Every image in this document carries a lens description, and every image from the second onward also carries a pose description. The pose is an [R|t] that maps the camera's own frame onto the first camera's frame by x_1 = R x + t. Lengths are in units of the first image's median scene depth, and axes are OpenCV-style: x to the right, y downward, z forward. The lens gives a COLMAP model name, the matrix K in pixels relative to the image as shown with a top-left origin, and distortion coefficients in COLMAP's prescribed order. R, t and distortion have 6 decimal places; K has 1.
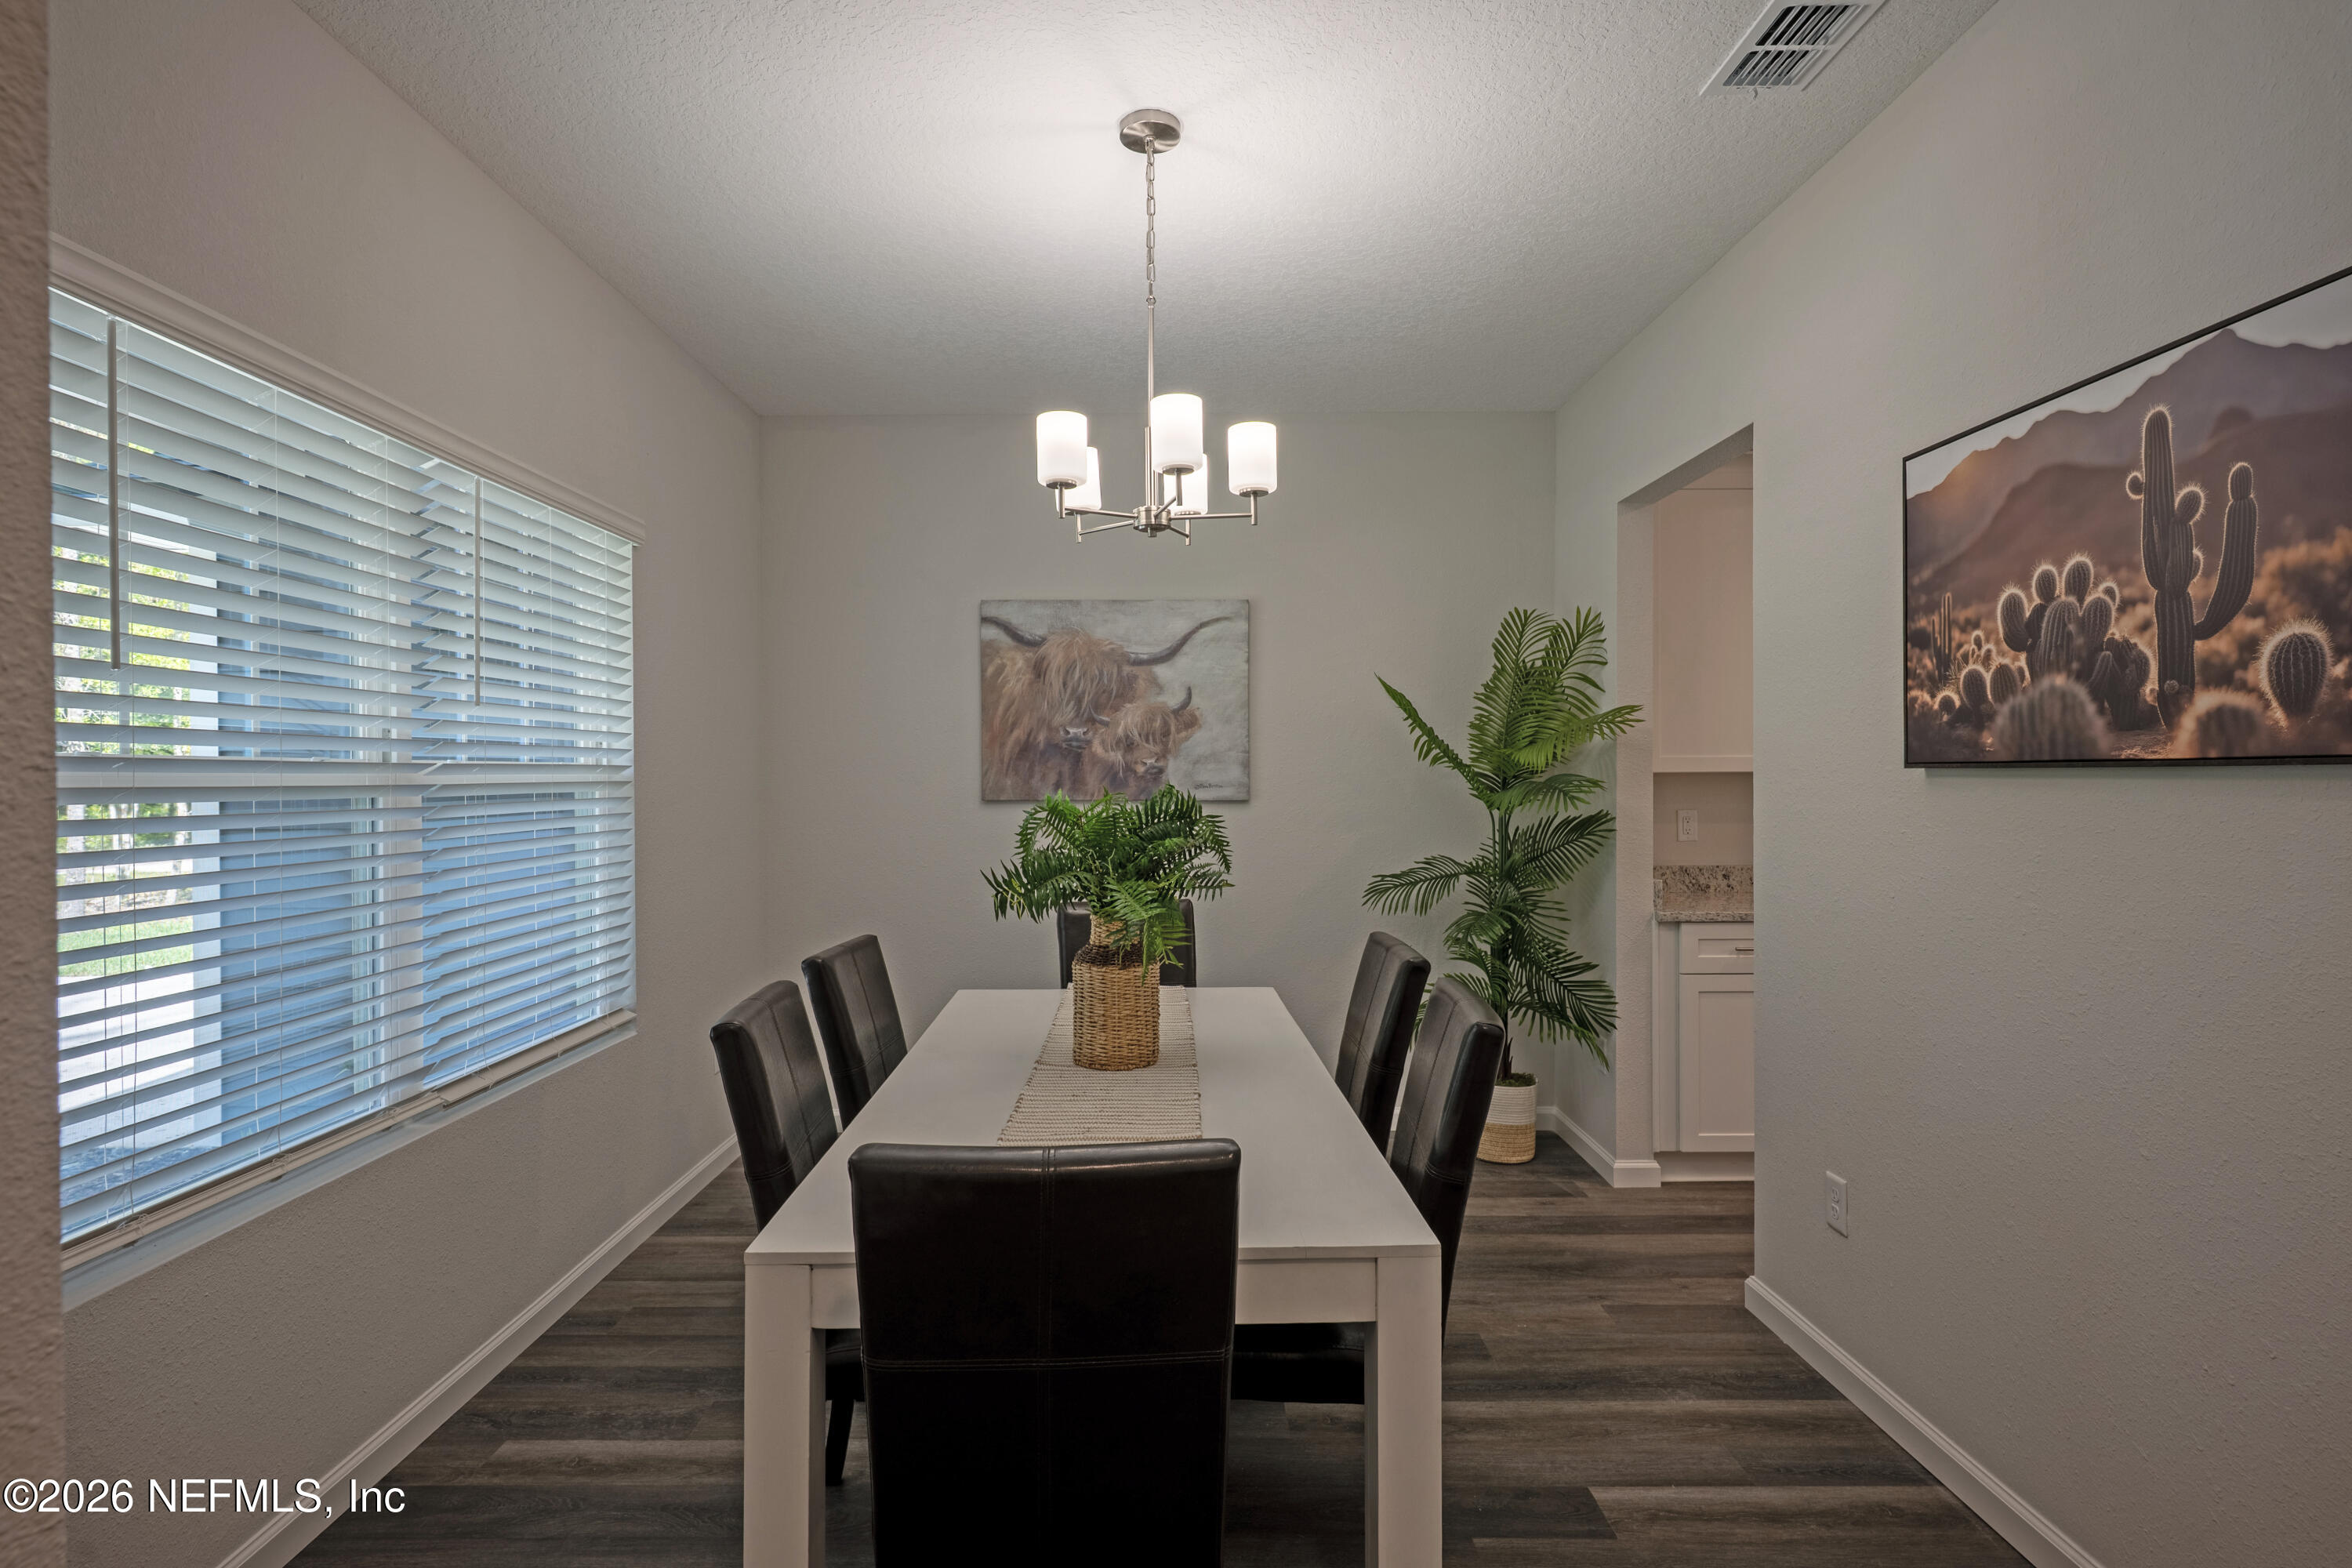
lens RADIAL K [[1146.5, 0, 1155.2], [0, 1146.5, 781.3], [0, 0, 1]] dist [-0.000062, 0.001073]
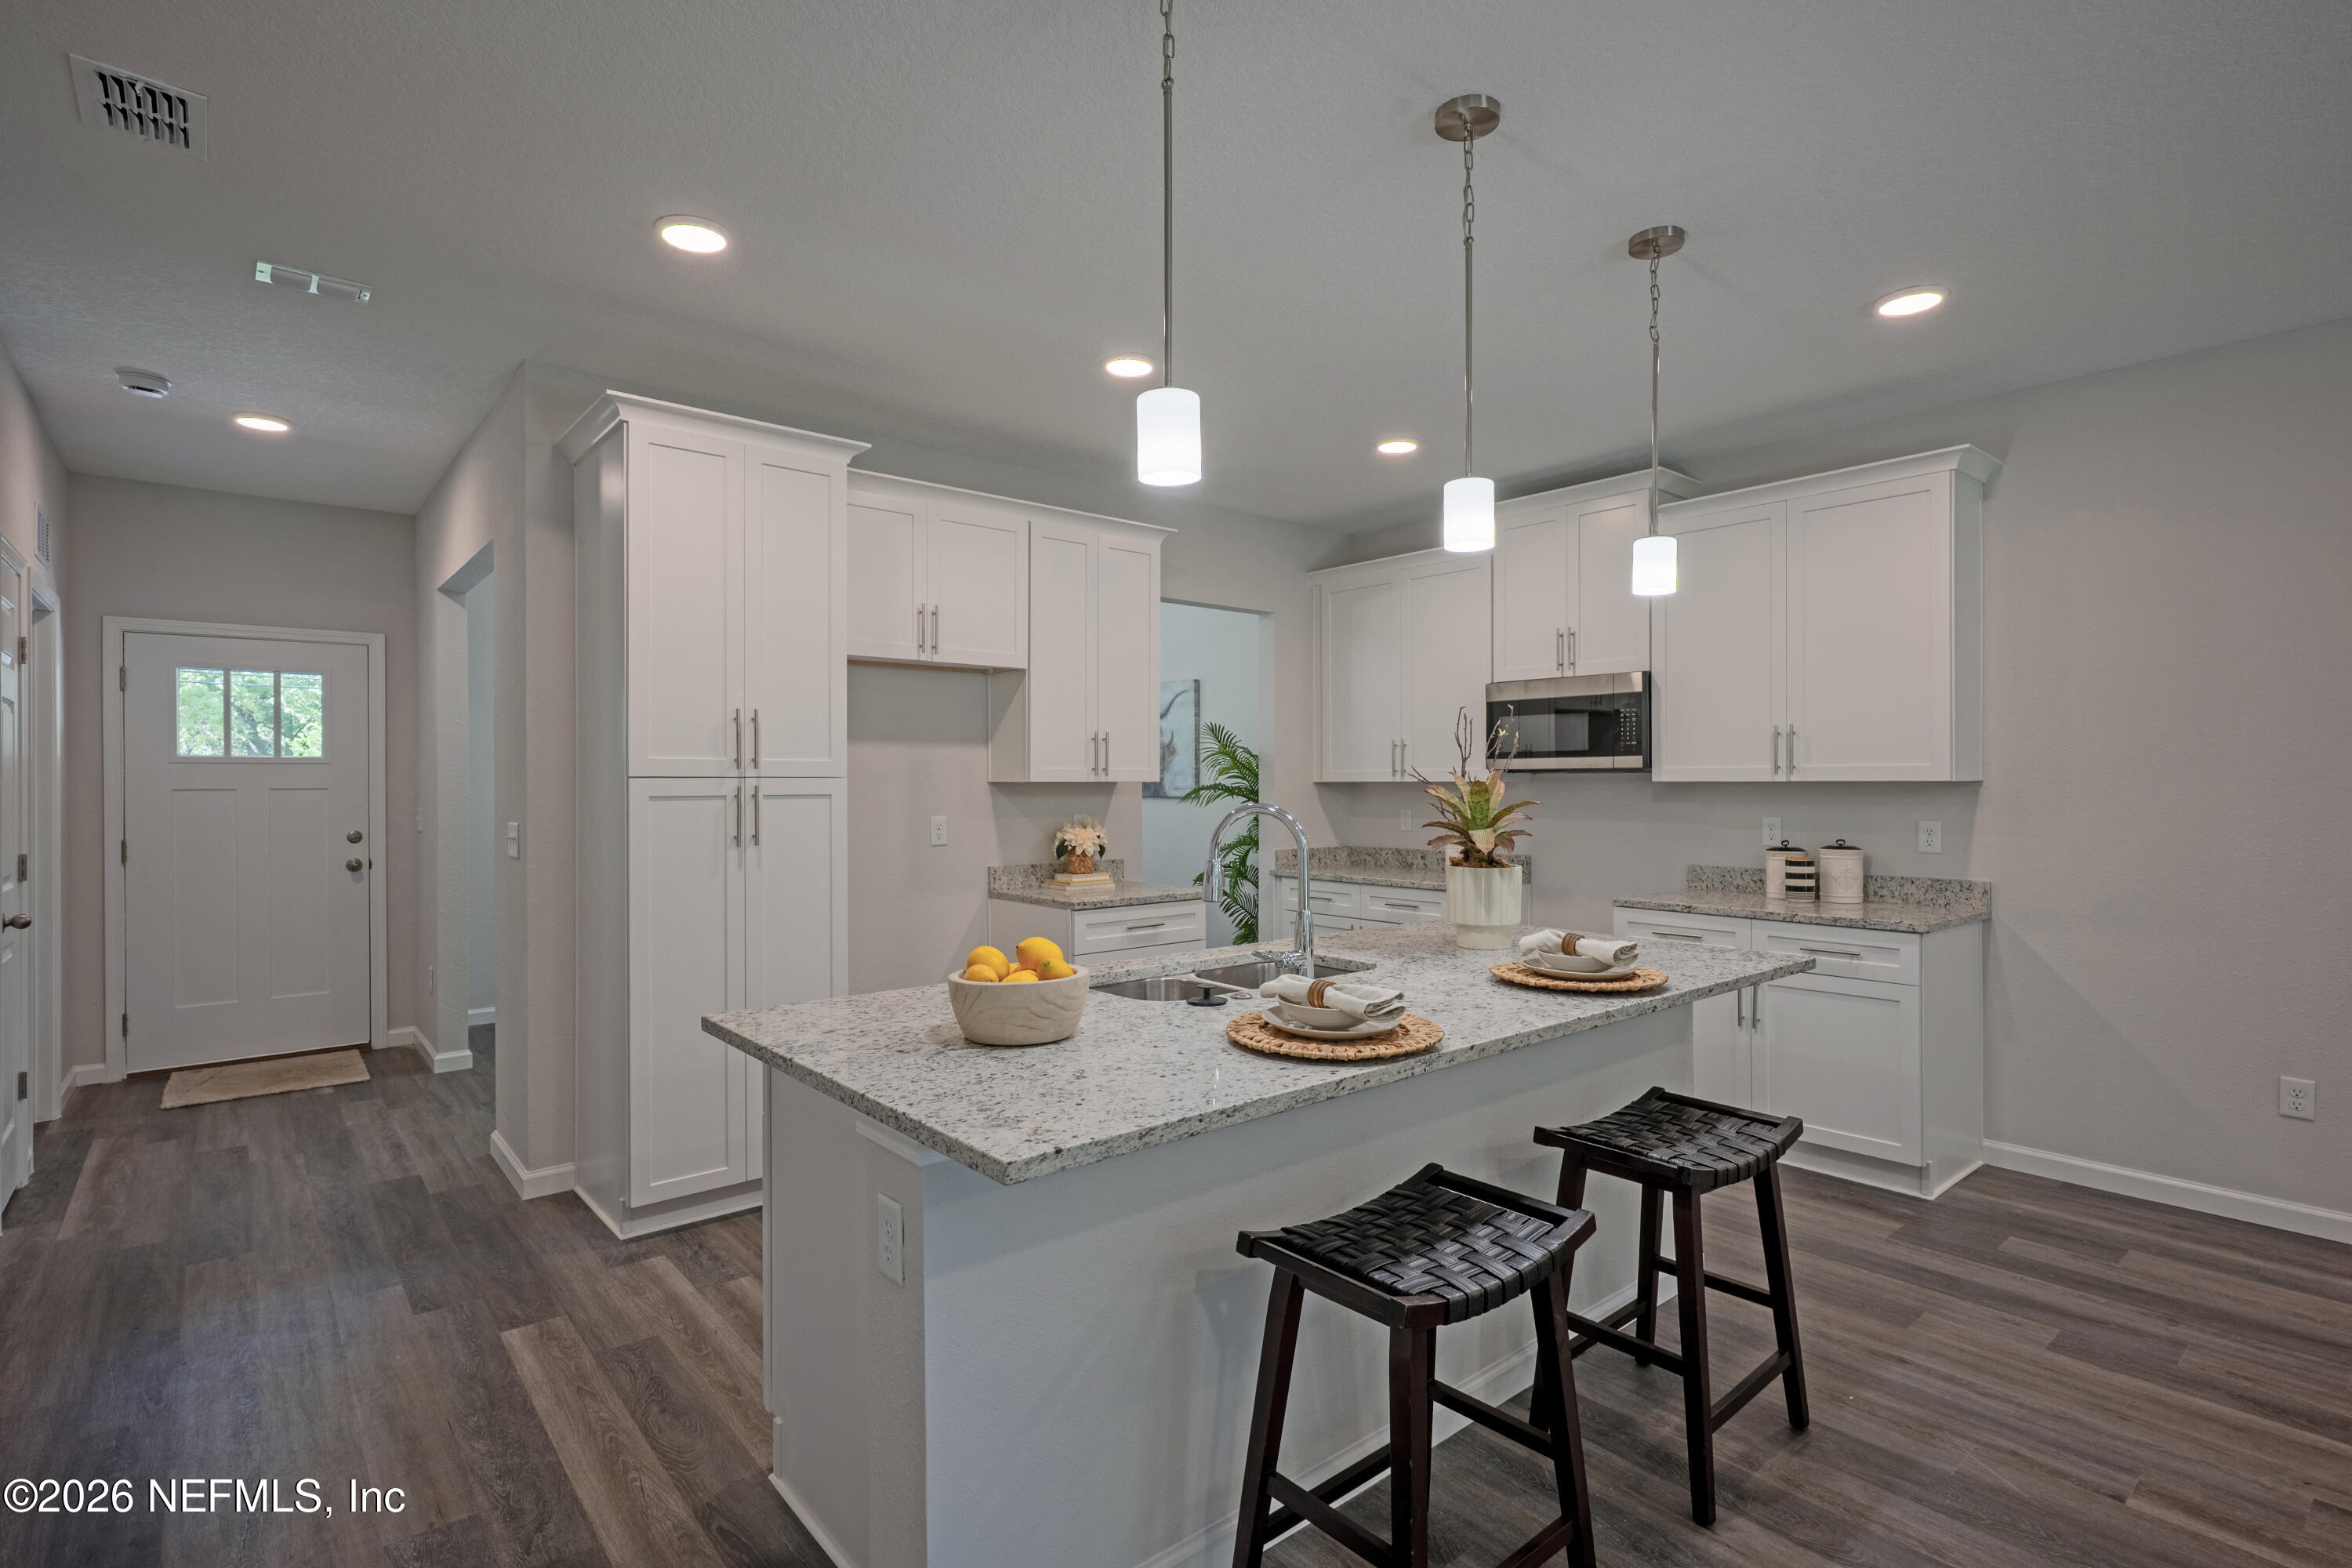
lens RADIAL K [[1127.8, 0, 1179.3], [0, 1127.8, 779.8], [0, 0, 1]] dist [-0.000500, 0.000359]
pose [[0.651206, 0.002808, -0.758896, 2.433461], [-0.008545, 0.999957, -0.003633, -0.005410], [0.758853, 0.008851, 0.651202, -0.187964]]
